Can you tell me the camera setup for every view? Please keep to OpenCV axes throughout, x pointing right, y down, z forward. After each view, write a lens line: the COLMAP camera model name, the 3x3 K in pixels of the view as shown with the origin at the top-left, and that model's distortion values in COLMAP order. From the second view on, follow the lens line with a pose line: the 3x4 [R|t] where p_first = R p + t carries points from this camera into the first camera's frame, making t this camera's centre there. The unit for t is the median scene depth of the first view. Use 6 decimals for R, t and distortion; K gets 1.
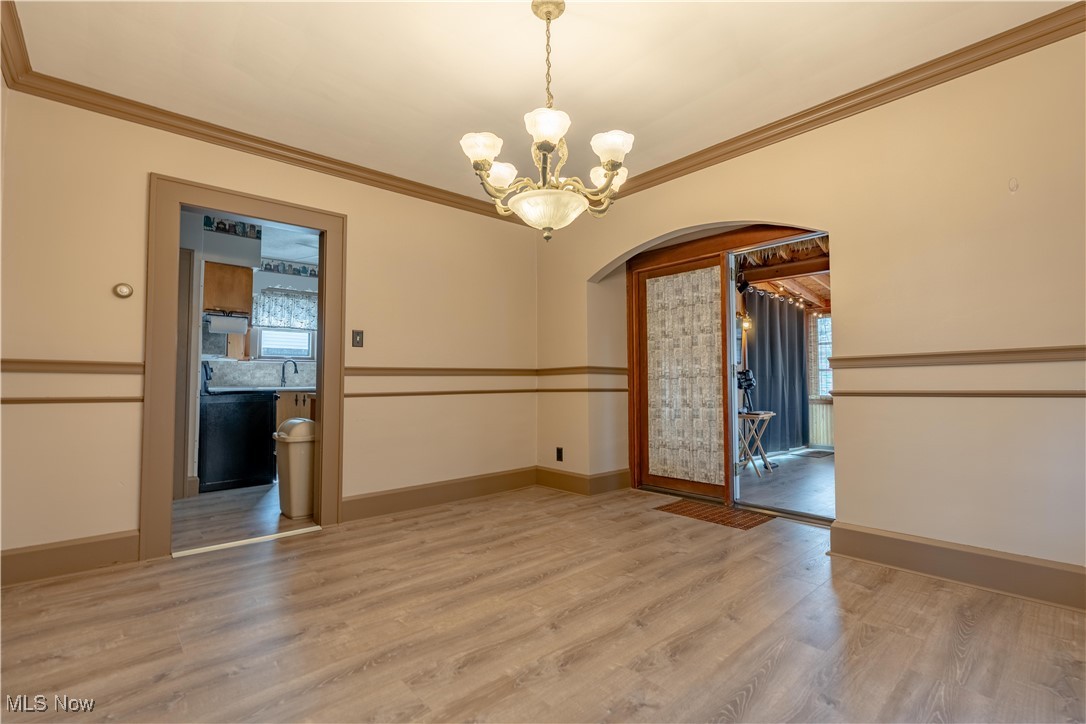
lens RADIAL K [[487.7, 0, 544.6], [0, 487.7, 363.5], [0, 0, 1]] dist [-0.010640, 0.001193]
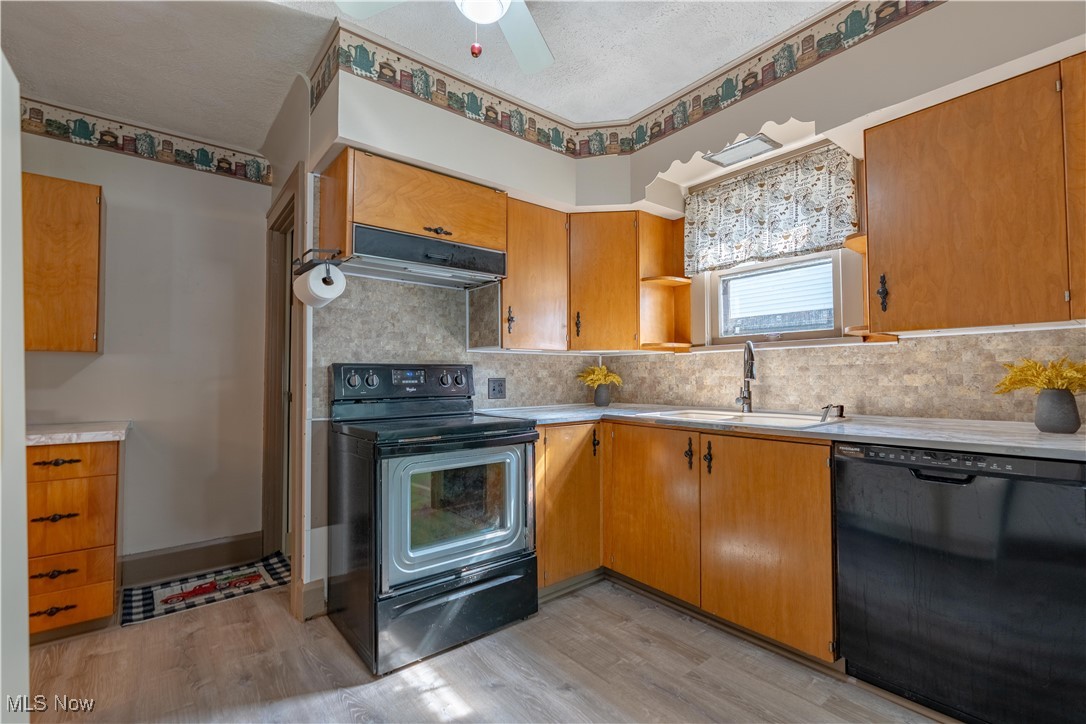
lens RADIAL K [[487.7, 0, 543.5], [0, 487.7, 365.2], [0, 0, 1]] dist [-0.010640, 0.001193]
pose [[-0.051319, -0.024501, -0.998382, -0.135594], [0.040675, 0.998818, -0.026603, 0.014599], [0.997854, -0.041974, -0.050262, 0.870382]]
